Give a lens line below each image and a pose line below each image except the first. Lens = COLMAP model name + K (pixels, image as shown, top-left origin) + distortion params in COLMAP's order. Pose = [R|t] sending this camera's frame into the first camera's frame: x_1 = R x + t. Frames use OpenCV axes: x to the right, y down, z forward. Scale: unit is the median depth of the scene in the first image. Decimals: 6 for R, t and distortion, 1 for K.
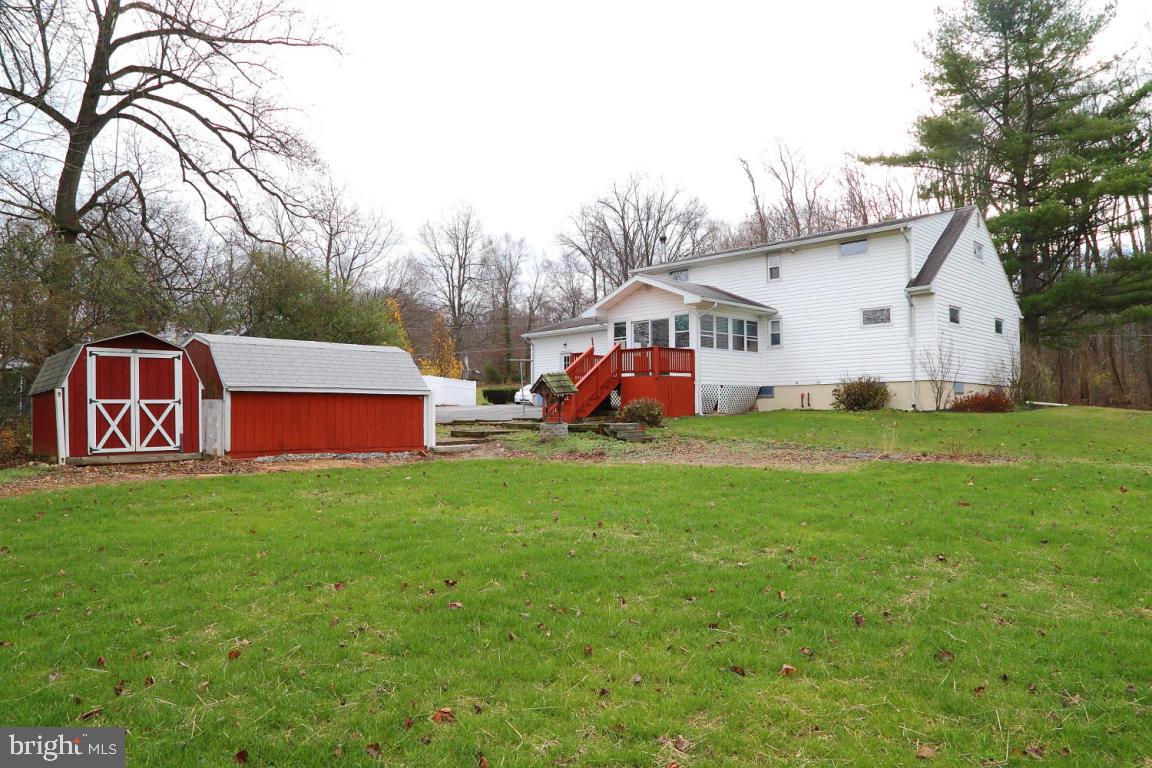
lens RADIAL K [[791.4, 0, 576.0], [0, 791.4, 384.0], [0, 0, 1]] dist [-0.074088, 0.005716]
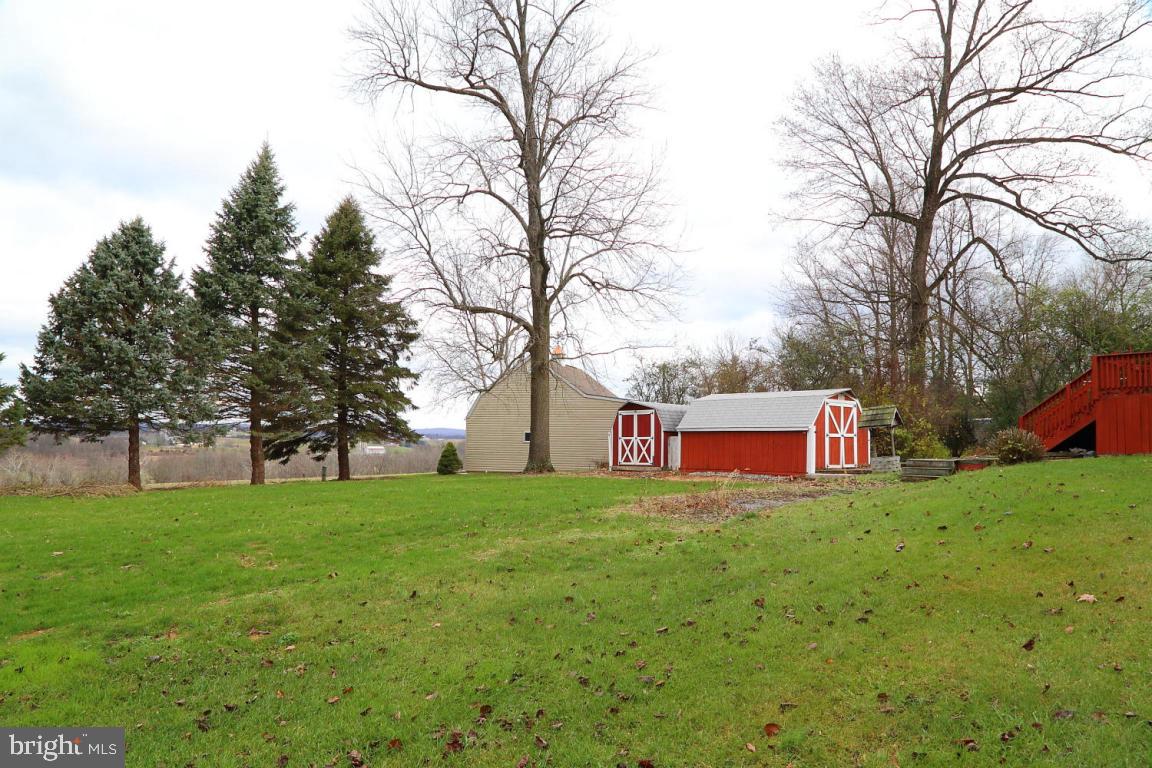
lens RADIAL K [[791.4, 0, 576.0], [0, 791.4, 384.0], [0, 0, 1]] dist [-0.074088, 0.005716]
pose [[-0.085731, -0.067780, -0.994010, 1.316761], [0.031513, 0.997000, -0.070702, 0.022244], [0.995820, -0.037386, -0.083338, 0.986306]]
